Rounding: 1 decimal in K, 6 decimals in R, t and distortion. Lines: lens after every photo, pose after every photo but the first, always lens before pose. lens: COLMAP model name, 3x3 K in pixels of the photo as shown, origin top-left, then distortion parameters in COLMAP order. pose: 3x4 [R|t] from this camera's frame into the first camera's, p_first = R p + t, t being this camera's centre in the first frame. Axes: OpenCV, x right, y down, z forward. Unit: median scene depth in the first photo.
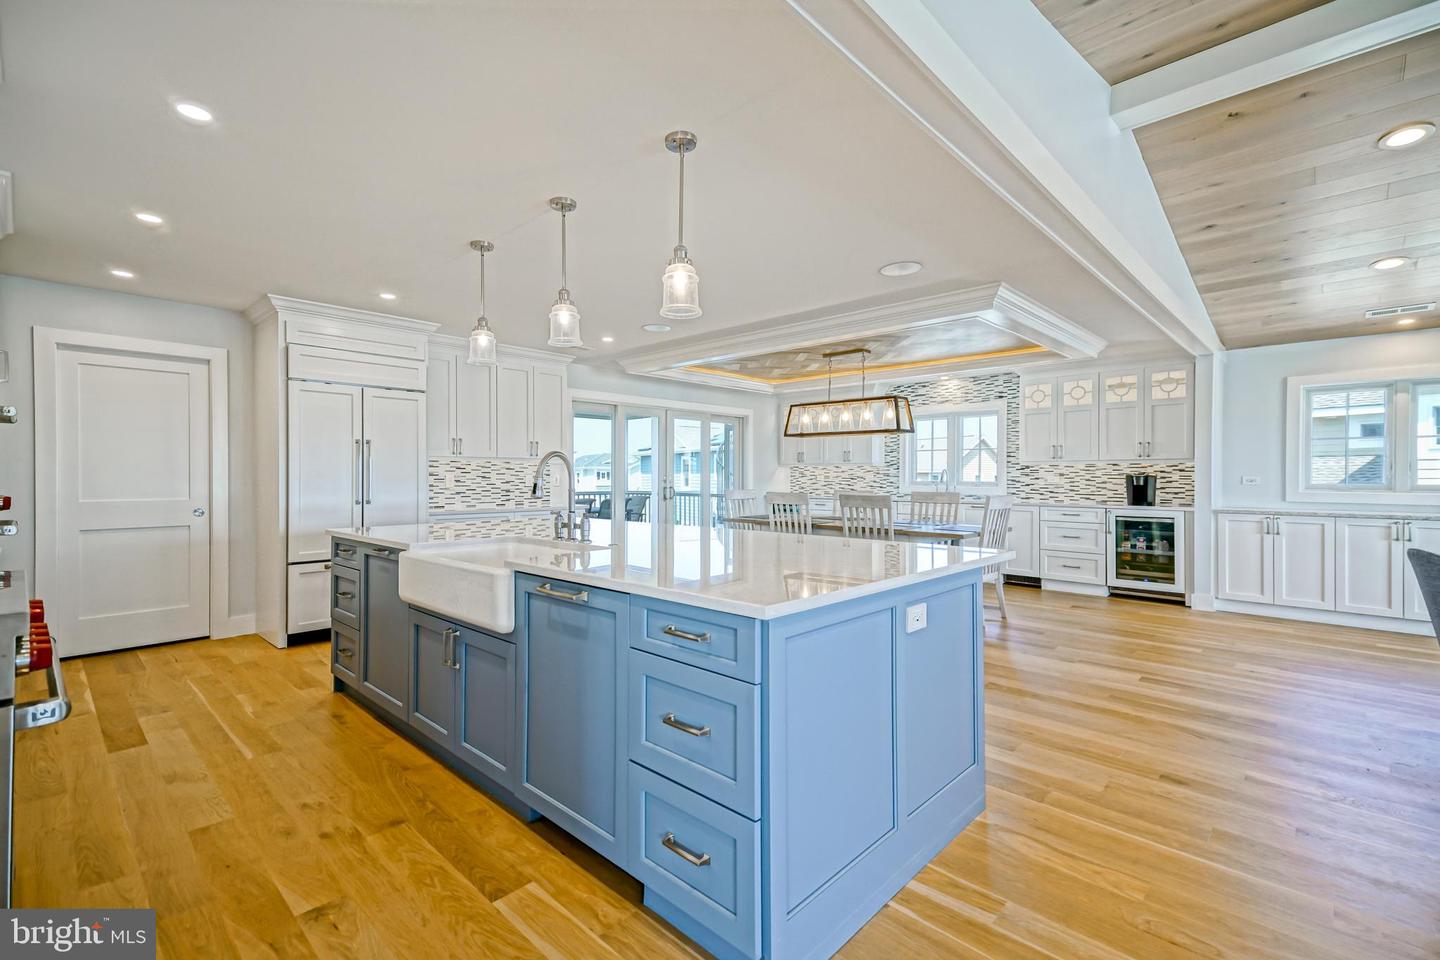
lens RADIAL K [[639.6, 0, 717.1], [0, 639.6, 478.0], [0, 0, 1]] dist [0.049076, 0.000037]
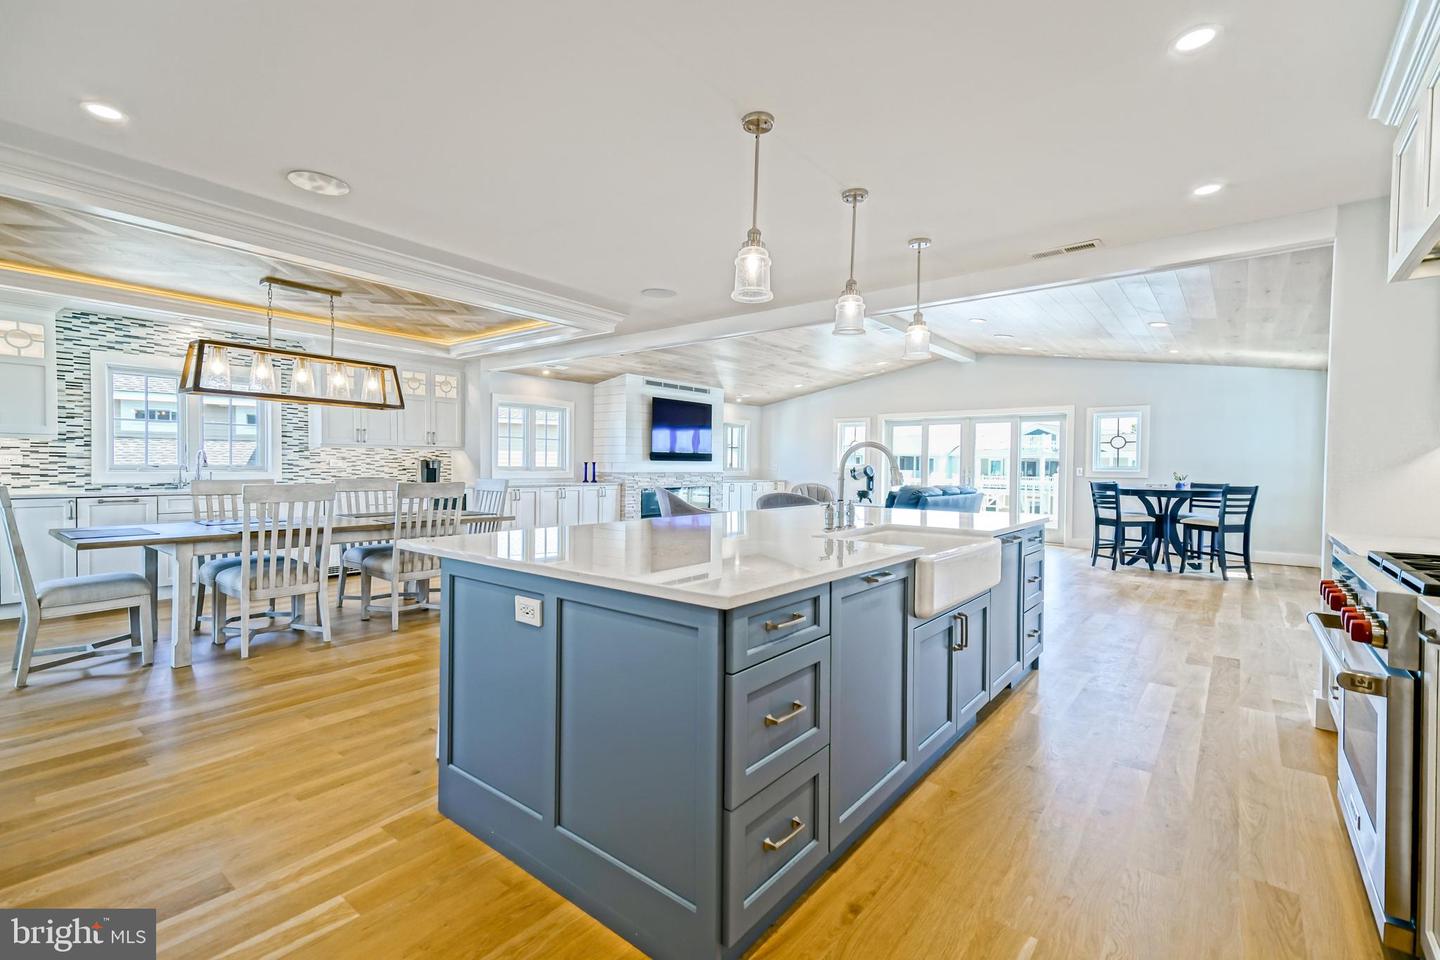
lens RADIAL K [[639.6, 0, 717.1], [0, 639.6, 478.0], [0, 0, 1]] dist [0.049076, 0.000037]
pose [[-0.081046, -0.024504, 0.996409, -0.557357], [-0.007233, 0.999686, 0.023997, -0.003216], [-0.996684, -0.005262, -0.081198, 0.582486]]
